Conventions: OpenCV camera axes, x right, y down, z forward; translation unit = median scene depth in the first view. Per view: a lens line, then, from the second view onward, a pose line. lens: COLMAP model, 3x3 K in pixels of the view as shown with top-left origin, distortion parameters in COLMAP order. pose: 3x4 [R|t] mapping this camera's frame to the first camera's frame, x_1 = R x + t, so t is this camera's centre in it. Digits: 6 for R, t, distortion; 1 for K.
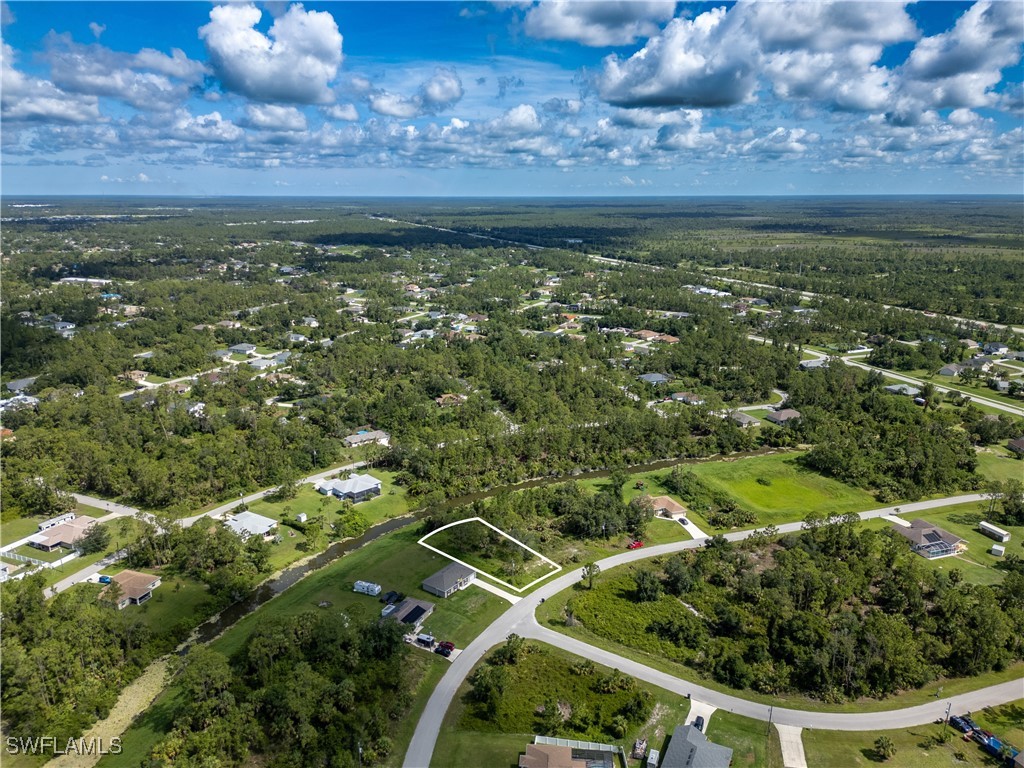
lens RADIAL K [[722.9, 0, 512.0], [0, 722.9, 384.0], [0, 0, 1]] dist [0.067258, -0.062724]
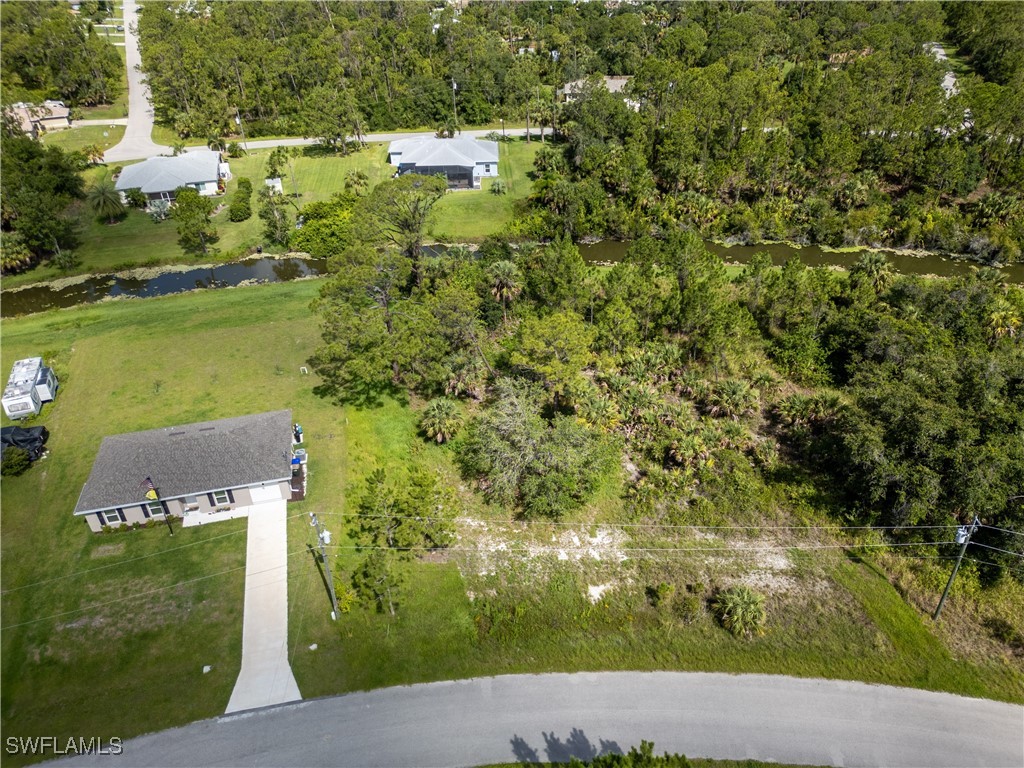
lens RADIAL K [[722.9, 0, 512.0], [0, 722.9, 384.0], [0, 0, 1]] dist [0.067258, -0.062724]
pose [[0.758705, 0.350485, -0.549114, 0.104018], [-0.146612, 0.913175, 0.380284, 0.089016], [0.634721, -0.208016, 0.744216, 0.649177]]
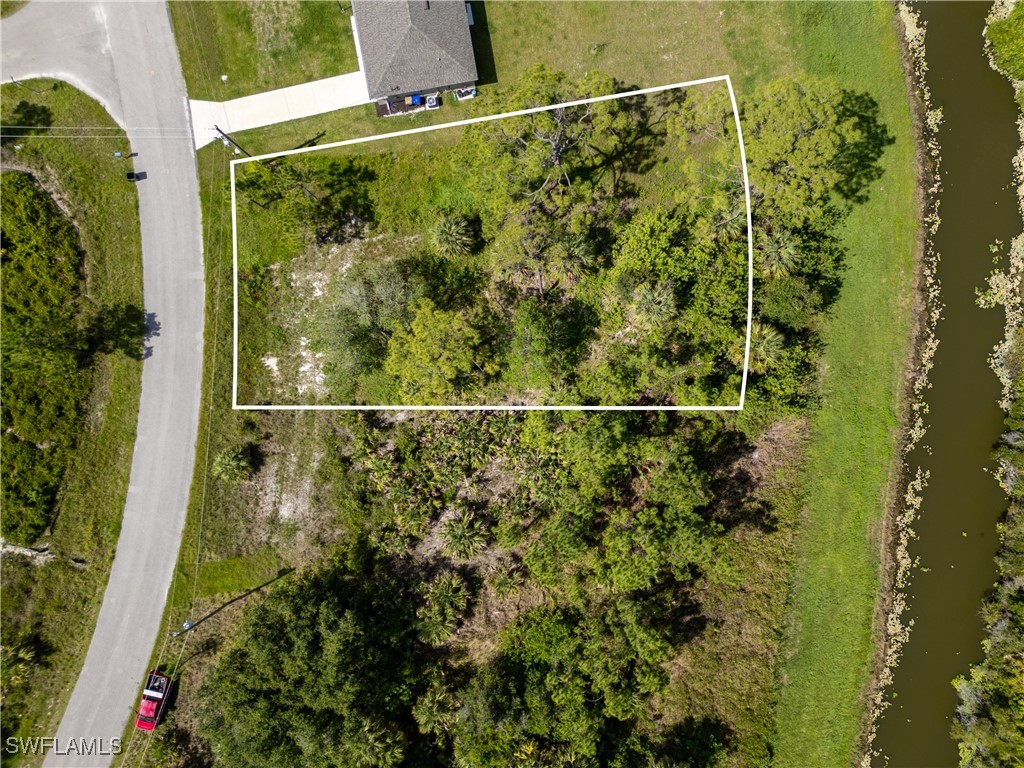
lens RADIAL K [[722.9, 0, 512.0], [0, 722.9, 384.0], [0, 0, 1]] dist [0.067258, -0.062724]
pose [[-0.700090, 0.713795, 0.019277, -0.009631], [-0.165132, -0.188108, 0.968167, -0.033376], [0.694698, 0.674620, 0.249563, 0.779710]]
